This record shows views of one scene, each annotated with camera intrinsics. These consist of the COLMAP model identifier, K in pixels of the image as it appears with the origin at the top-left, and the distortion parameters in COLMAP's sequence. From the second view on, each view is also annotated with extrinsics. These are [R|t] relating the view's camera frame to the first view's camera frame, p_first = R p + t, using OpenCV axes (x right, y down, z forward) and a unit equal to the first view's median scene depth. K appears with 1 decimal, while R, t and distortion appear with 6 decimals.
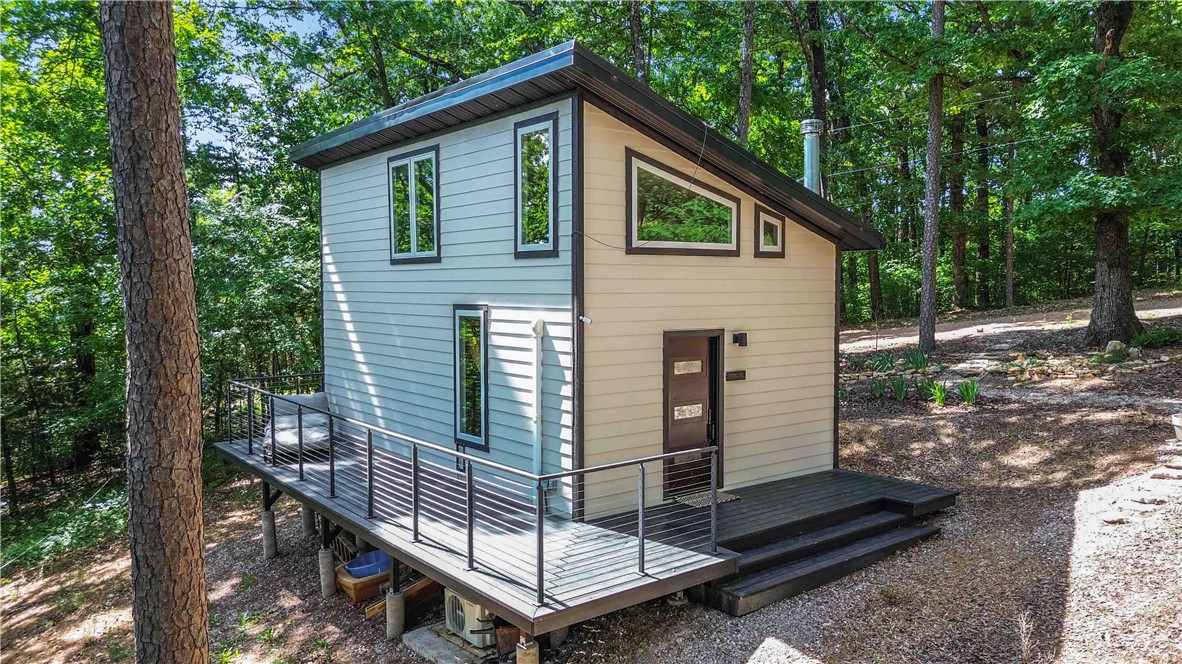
lens RADIAL K [[843.9, 0, 591.0], [0, 843.9, 332.0], [0, 0, 1]] dist [0.083454, -0.090263]
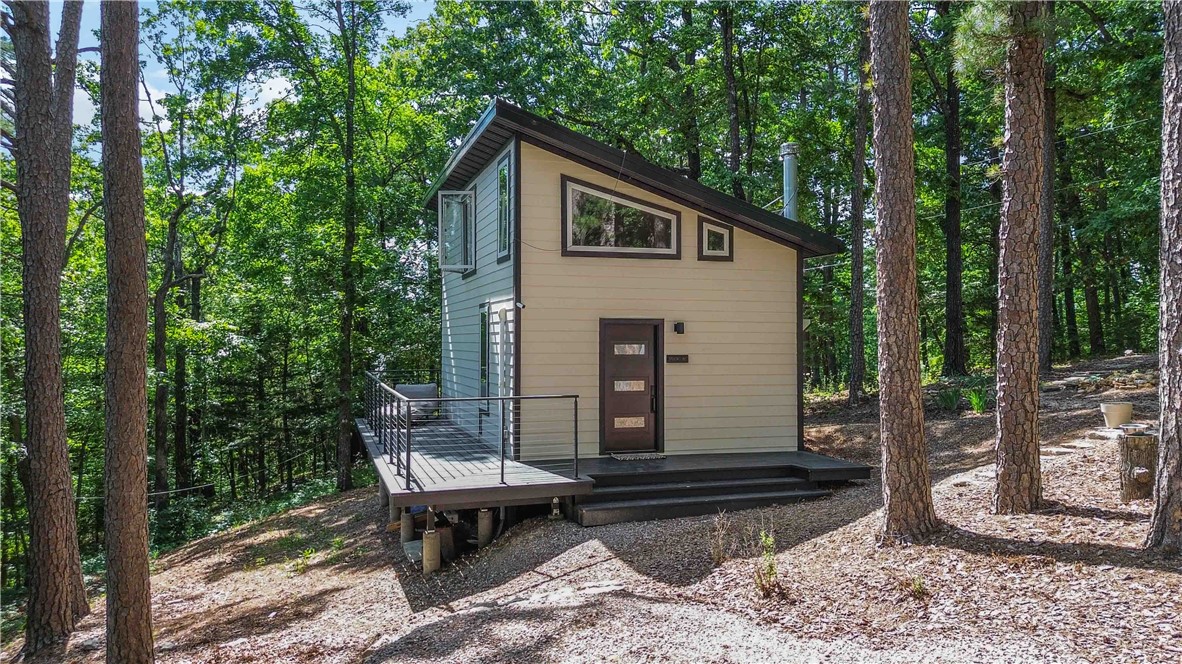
lens RADIAL K [[843.9, 0, 591.0], [0, 843.9, 332.0], [0, 0, 1]] dist [0.083454, -0.090263]
pose [[0.937402, -0.002286, -0.348242, 0.492459], [-0.020884, 0.997810, -0.062766, 0.095144], [0.347623, 0.066109, 0.935301, -0.165503]]
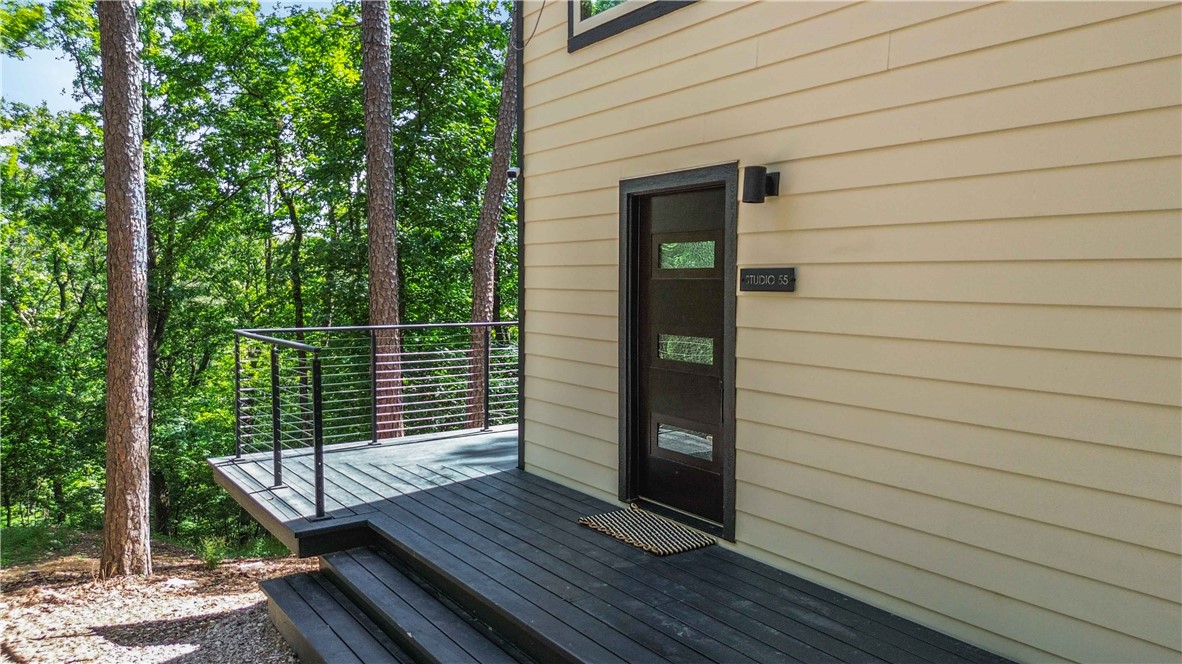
lens RADIAL K [[823.0, 0, 567.1], [0, 823.0, 332.8], [0, 0, 1]] dist [0.077087, 0.000029]
pose [[-0.066816, 0.068490, -0.995412, 0.587173], [-0.057660, 0.995709, 0.072381, 0.056224], [0.996098, 0.062232, -0.062580, 0.972855]]
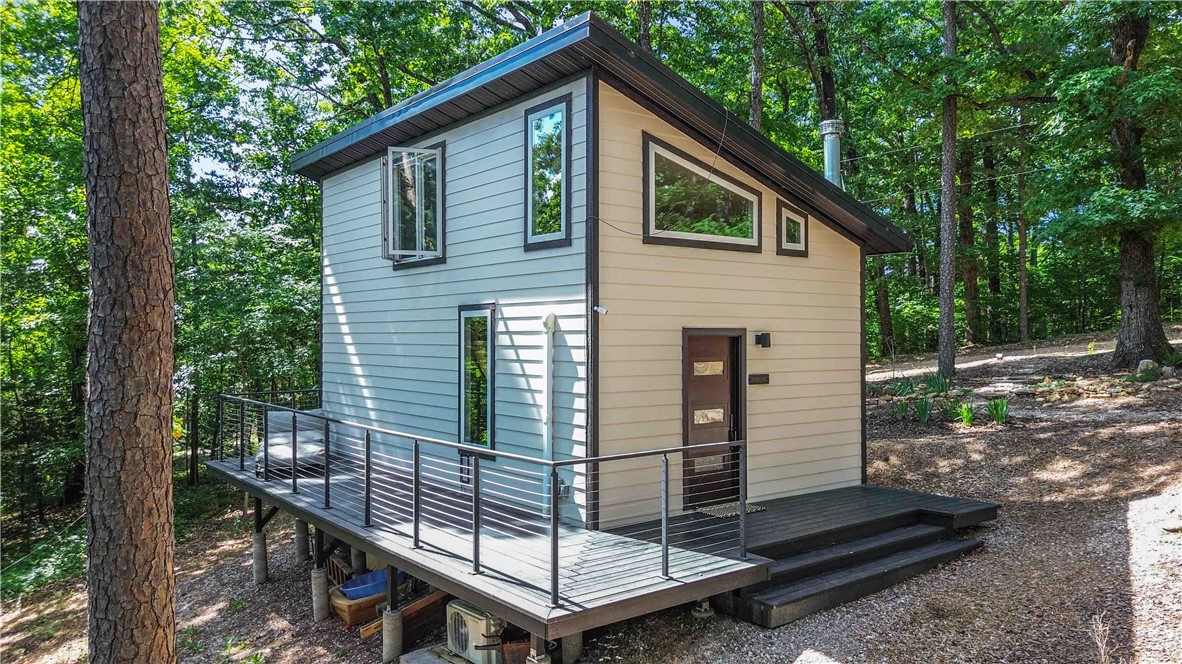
lens RADIAL K [[843.9, 0, 591.0], [0, 843.9, 332.0], [0, 0, 1]] dist [0.083454, -0.090263]
pose [[0.999996, 0.001389, -0.002385, -0.013274], [-0.001528, 0.998236, -0.059356, 0.057978], [0.002299, 0.059359, 0.998234, 0.060535]]
